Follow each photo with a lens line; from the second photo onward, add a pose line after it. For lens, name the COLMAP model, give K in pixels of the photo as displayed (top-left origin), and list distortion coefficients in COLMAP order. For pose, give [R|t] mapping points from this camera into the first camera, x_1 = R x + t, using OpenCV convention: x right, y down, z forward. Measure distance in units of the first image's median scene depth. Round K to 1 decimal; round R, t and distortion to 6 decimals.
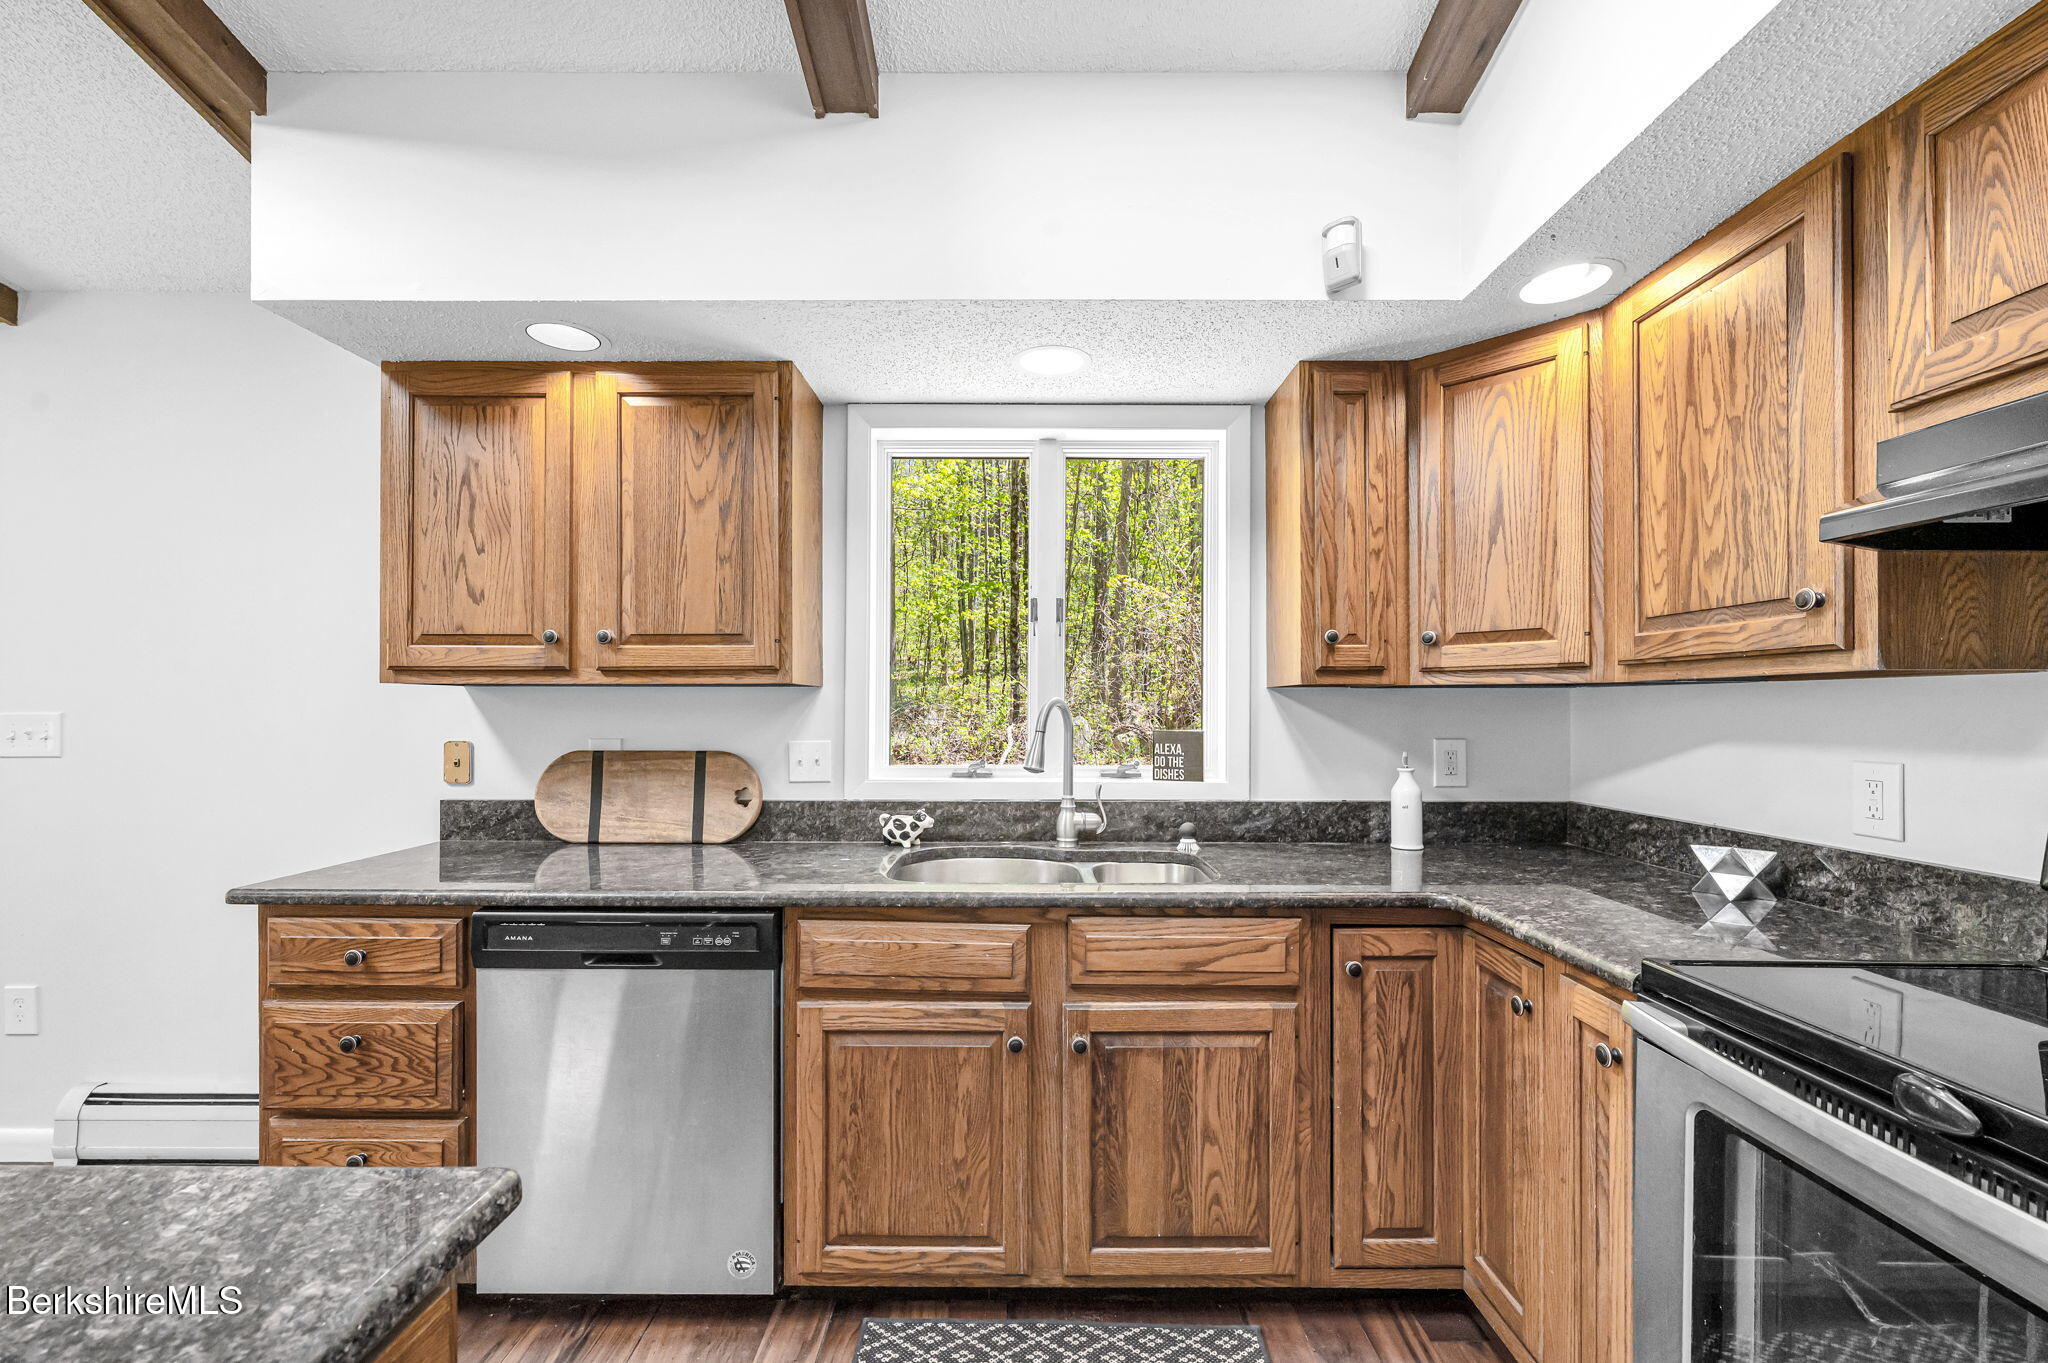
lens RADIAL K [[827.8, 0, 1034.9], [0, 827.8, 705.4], [0, 0, 1]] dist [0.001845, -0.000085]
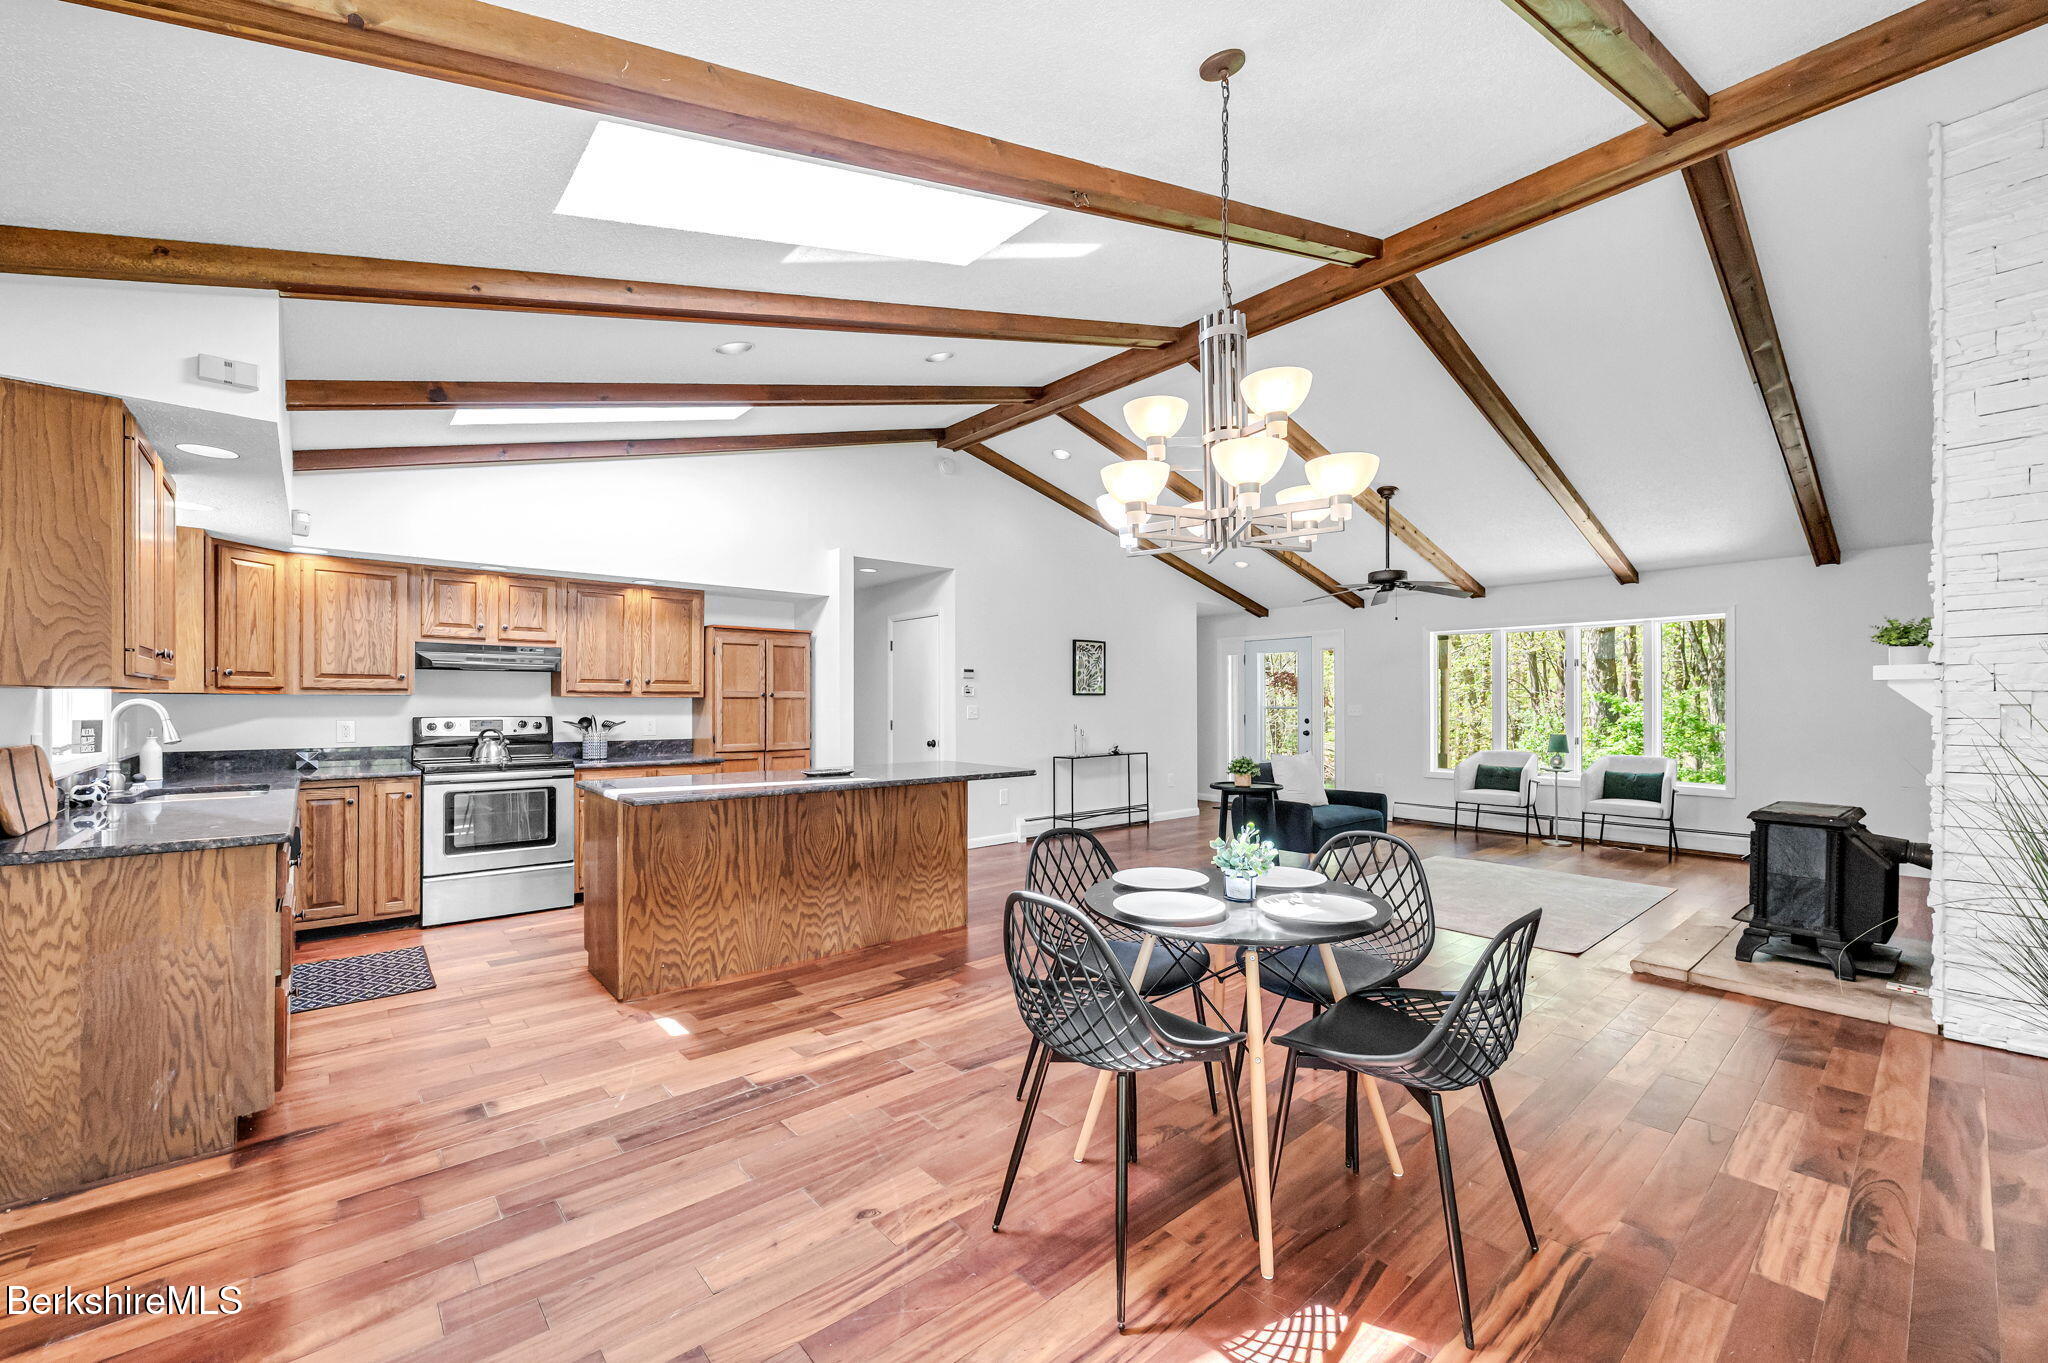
lens RADIAL K [[827.8, 0, 1039.7], [0, 827.8, 701.0], [0, 0, 1]] dist [0.001845, -0.000085]
pose [[-0.661870, -0.001726, 0.749617, -2.488212], [-0.005165, 0.999984, -0.002258, -0.011852], [-0.749601, -0.005366, -0.661868, 0.821295]]
